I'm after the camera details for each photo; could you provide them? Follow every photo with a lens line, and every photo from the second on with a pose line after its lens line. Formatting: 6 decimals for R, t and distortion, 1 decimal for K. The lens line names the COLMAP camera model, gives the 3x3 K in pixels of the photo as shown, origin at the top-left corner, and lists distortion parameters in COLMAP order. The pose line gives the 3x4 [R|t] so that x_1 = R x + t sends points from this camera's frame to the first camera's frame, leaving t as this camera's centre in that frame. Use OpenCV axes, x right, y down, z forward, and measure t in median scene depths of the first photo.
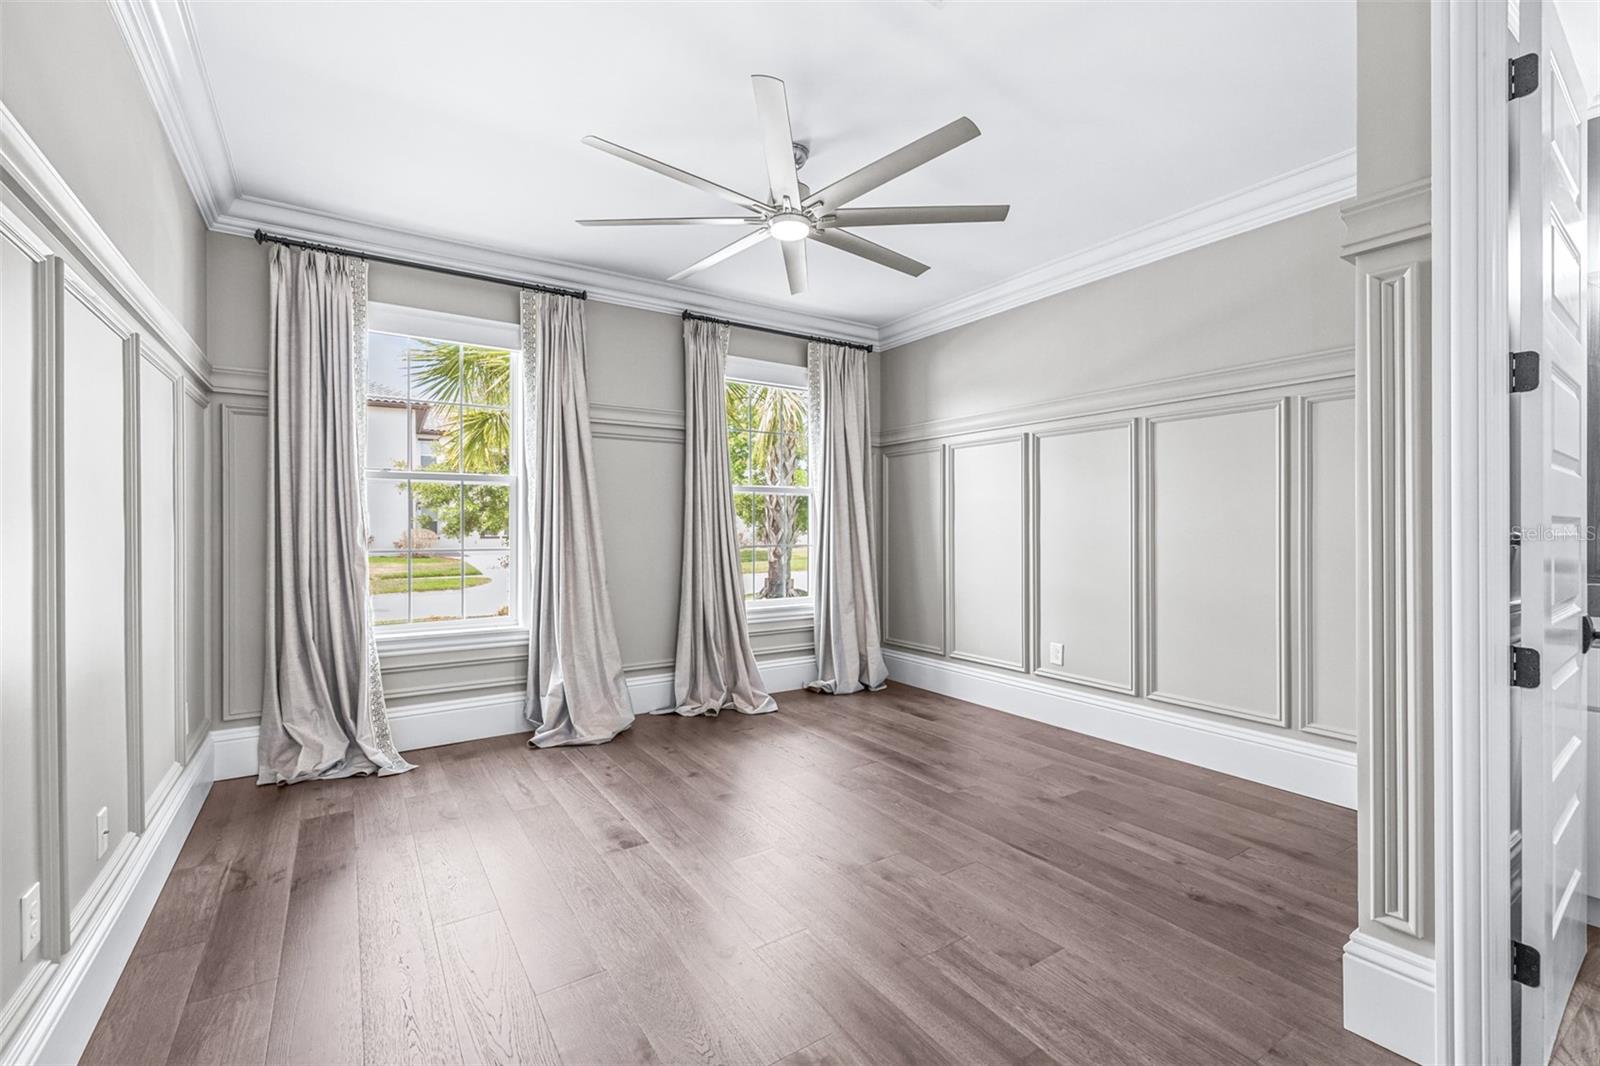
lens RADIAL K [[685.9, 0, 797.4], [0, 685.9, 538.3], [0, 0, 1]] dist [0.001198, 0.000069]
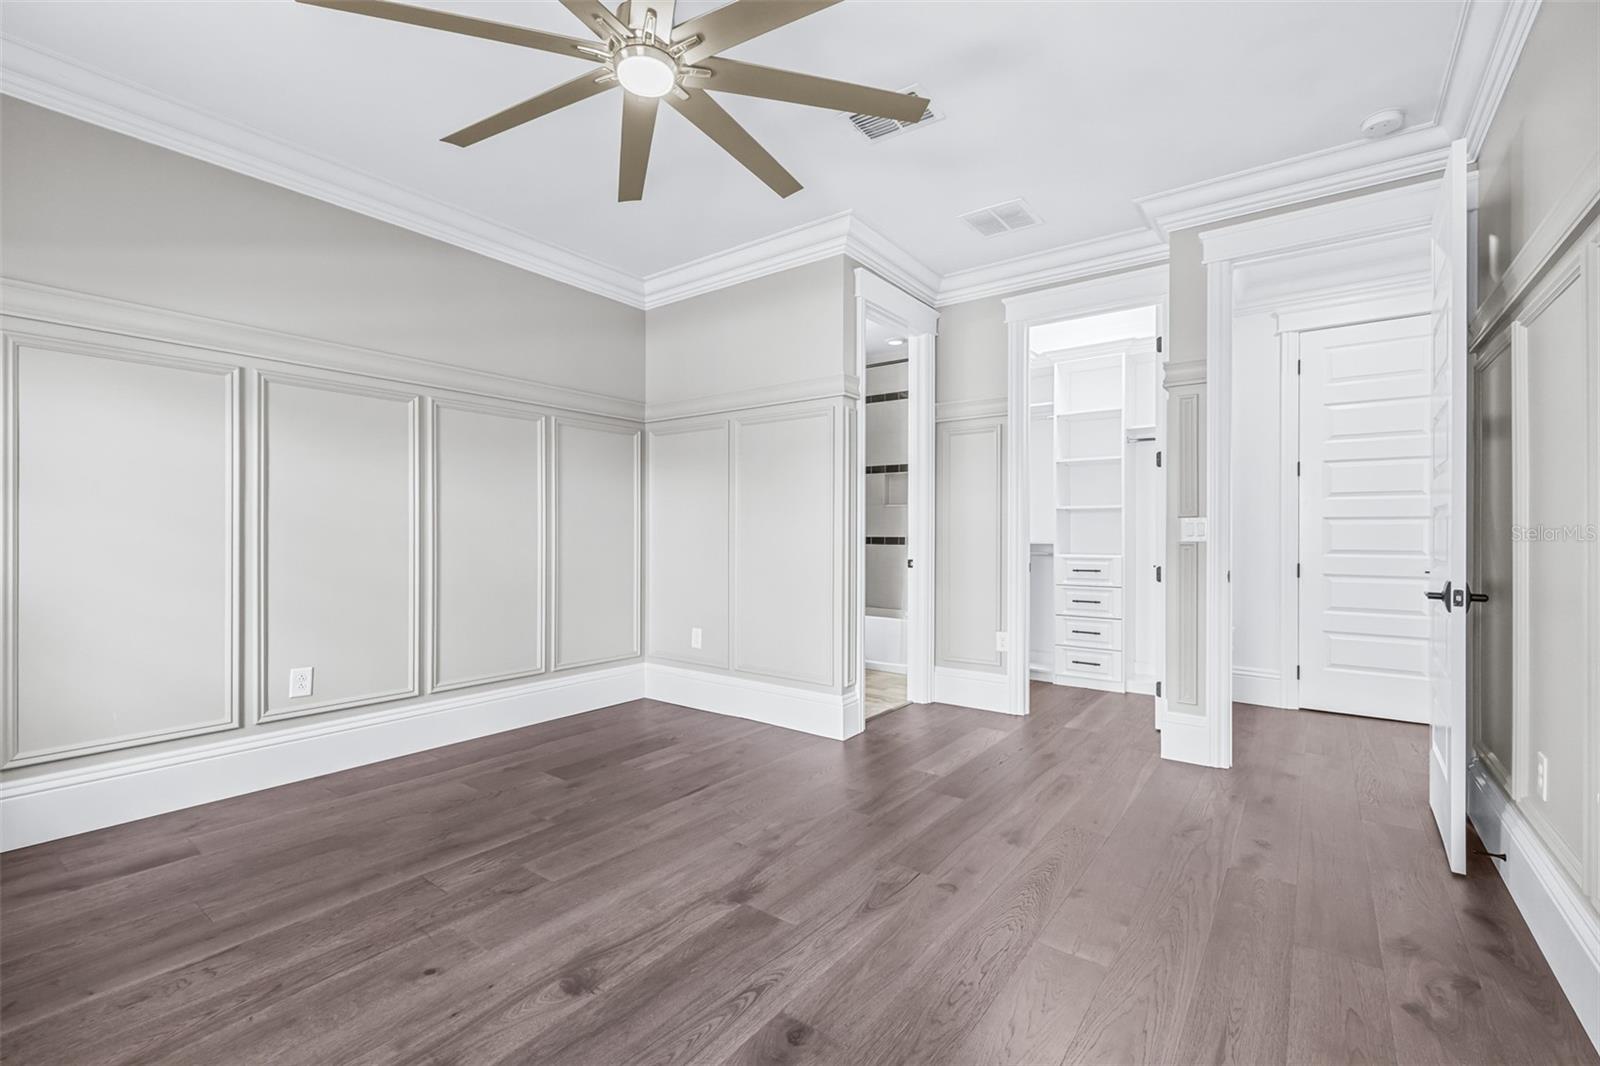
lens RADIAL K [[685.9, 0, 797.4], [0, 685.9, 538.3], [0, 0, 1]] dist [0.001198, 0.000069]
pose [[-0.341788, -0.001649, 0.939776, -0.696533], [0.010223, 0.999933, 0.005473, 0.022366], [-0.939721, 0.011478, -0.341748, 1.053675]]
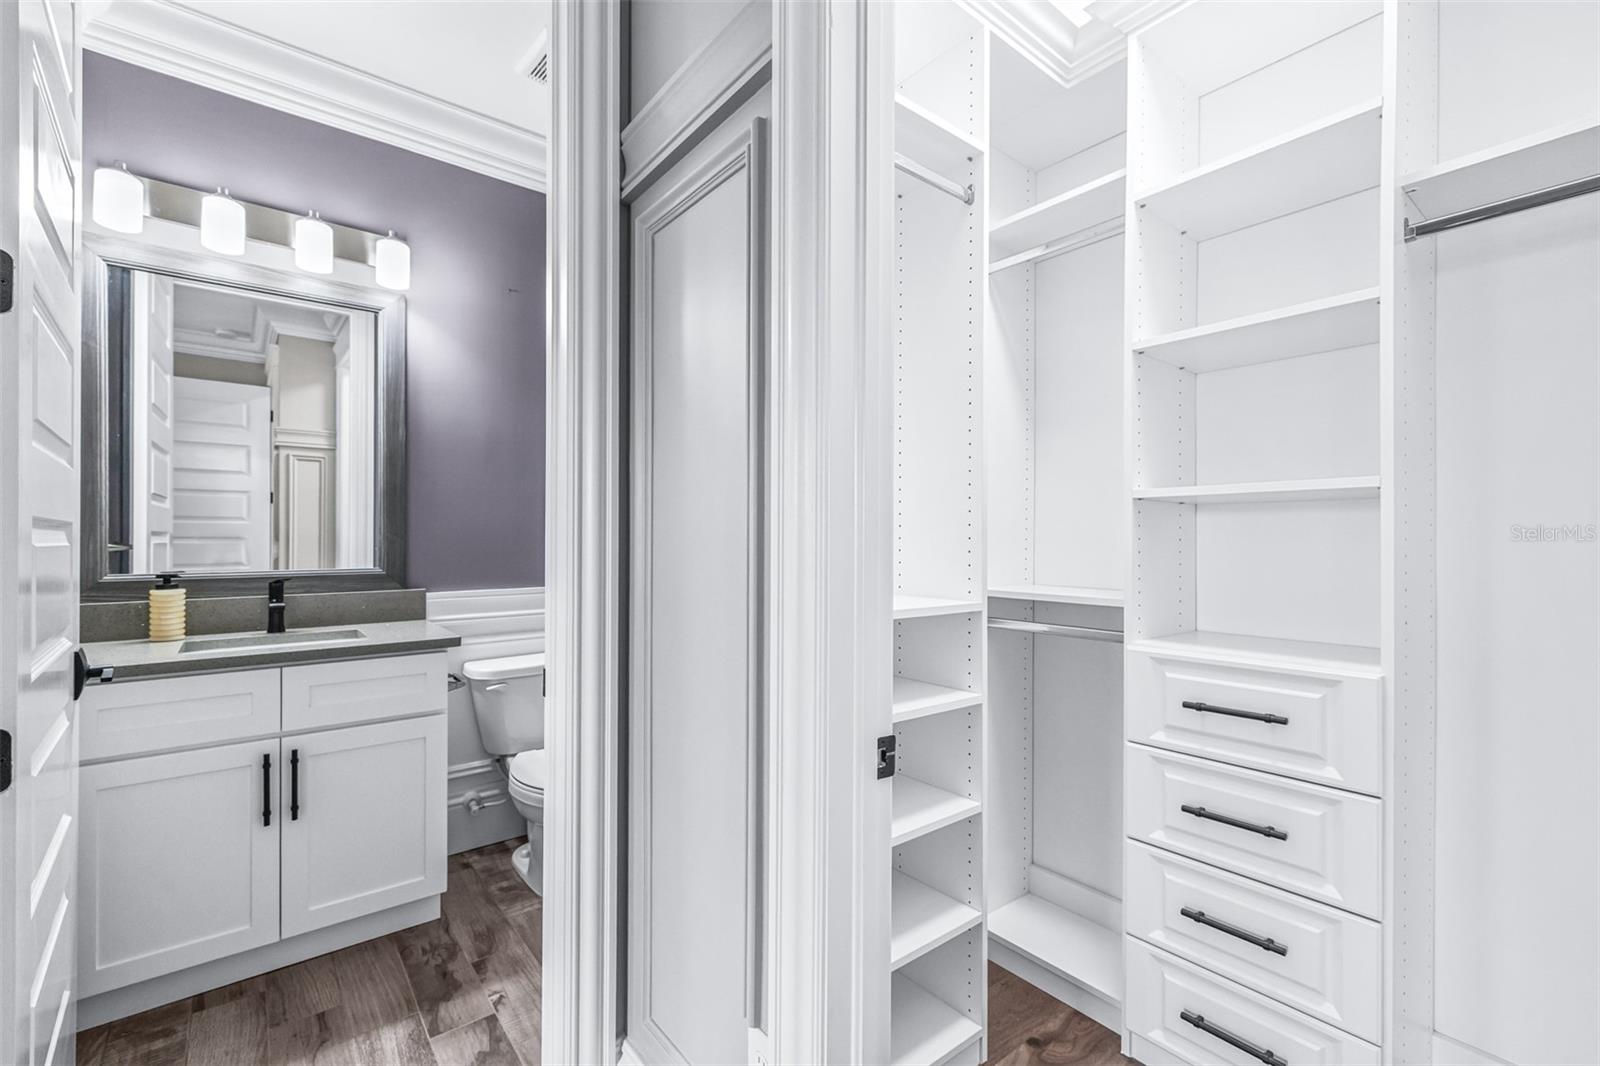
lens RADIAL K [[688.9, 0, 799.3], [0, 688.9, 527.7], [0, 0, 1]] dist [0.002132, -0.000308]
pose [[-0.092427, 0.007978, 0.995688, 0.185380], [0.001935, 0.999967, -0.007833, -0.007932], [-0.995718, 0.001203, -0.092439, 0.163797]]
